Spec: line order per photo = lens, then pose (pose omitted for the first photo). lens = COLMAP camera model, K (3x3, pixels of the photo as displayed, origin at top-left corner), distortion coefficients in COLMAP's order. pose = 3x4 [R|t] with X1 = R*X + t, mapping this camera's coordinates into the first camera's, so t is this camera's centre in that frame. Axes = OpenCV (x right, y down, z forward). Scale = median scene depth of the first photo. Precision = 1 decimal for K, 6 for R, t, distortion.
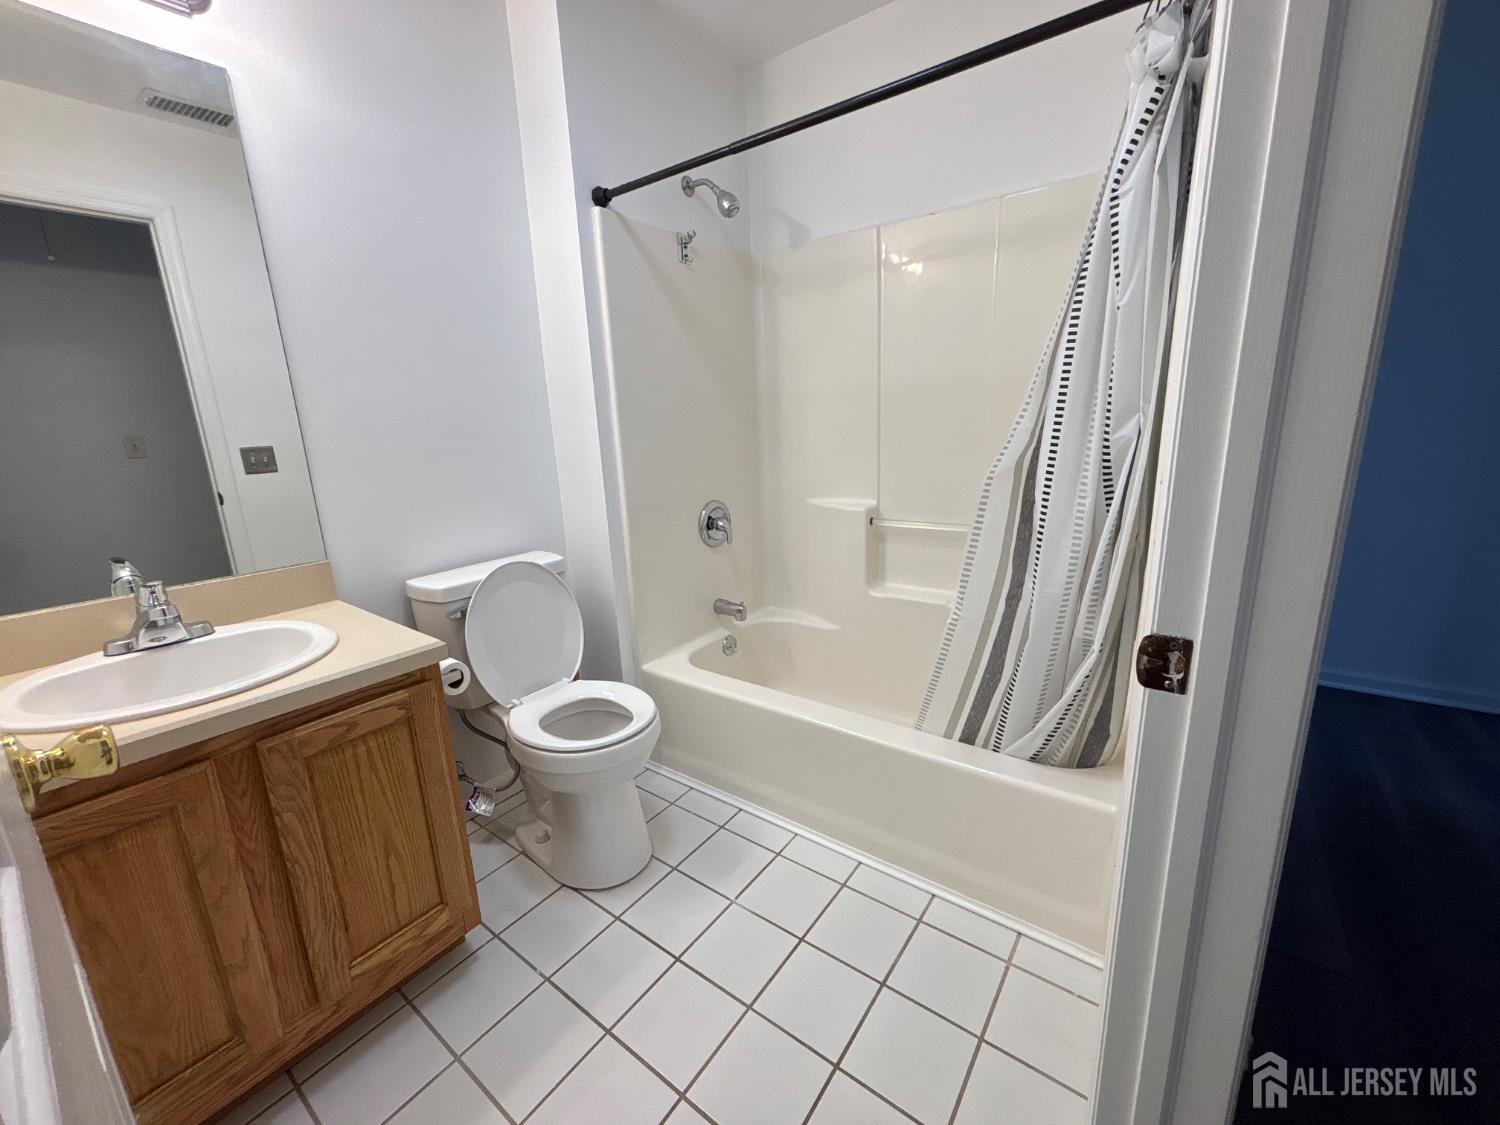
lens RADIAL K [[605.0, 0, 750.6], [0, 605.0, 560.2], [0, 0, 1]] dist [0.002069, 0.000672]
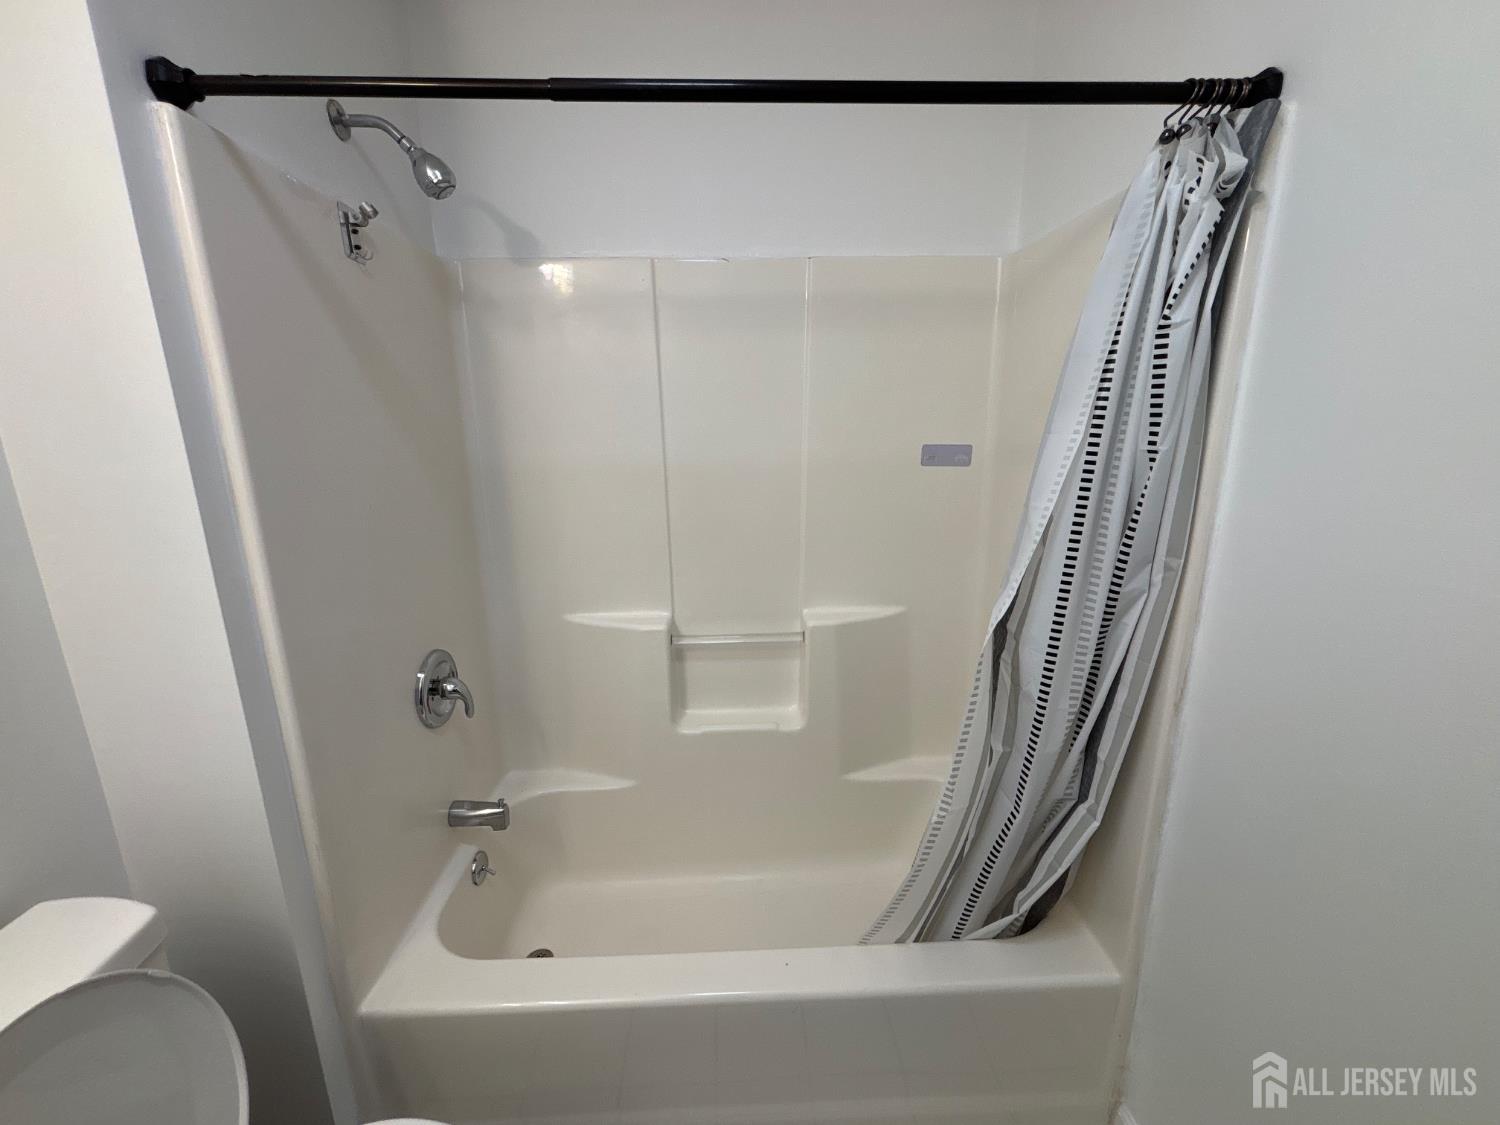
lens RADIAL K [[605.0, 0, 749.4], [0, 605.0, 562.2], [0, 0, 1]] dist [0.002069, 0.000672]
pose [[0.789234, -0.114346, 0.603353, -0.185221], [0.131291, 0.991213, 0.016113, -0.174375], [-0.599894, 0.066497, 0.797311, 0.351880]]
